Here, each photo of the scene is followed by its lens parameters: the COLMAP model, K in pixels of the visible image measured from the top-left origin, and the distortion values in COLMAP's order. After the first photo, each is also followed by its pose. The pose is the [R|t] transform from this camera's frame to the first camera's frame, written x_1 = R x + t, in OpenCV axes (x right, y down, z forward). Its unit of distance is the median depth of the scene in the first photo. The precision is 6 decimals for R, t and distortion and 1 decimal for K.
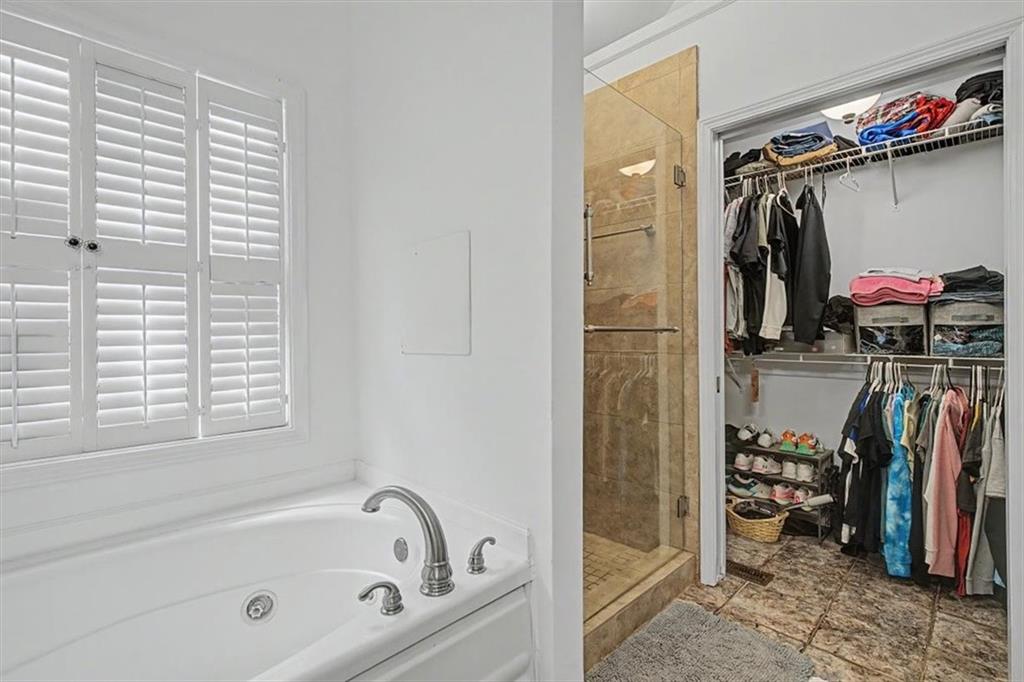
lens RADIAL K [[463.7, 0, 510.2], [0, 463.7, 334.4], [0, 0, 1]] dist [-0.005188, 0.002442]
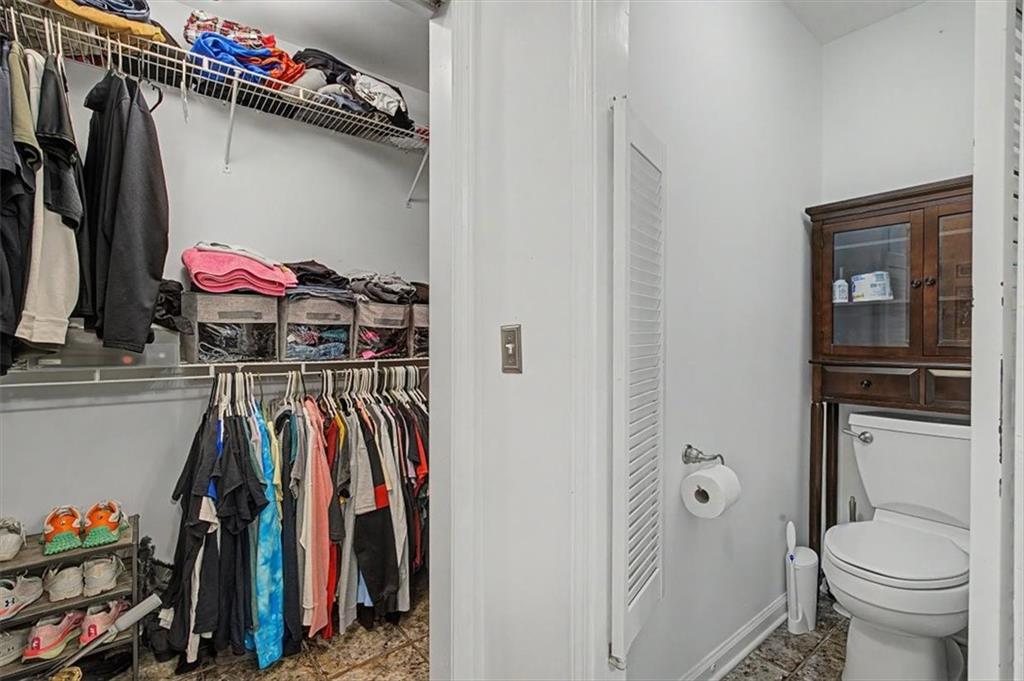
lens RADIAL K [[463.7, 0, 516.1], [0, 463.7, 338.7], [0, 0, 1]] dist [-0.005188, 0.002442]
pose [[0.090695, -0.006752, 0.995856, 0.138707], [-0.007045, 0.999948, 0.007421, -0.002131], [-0.995854, -0.007689, 0.090643, 0.525763]]
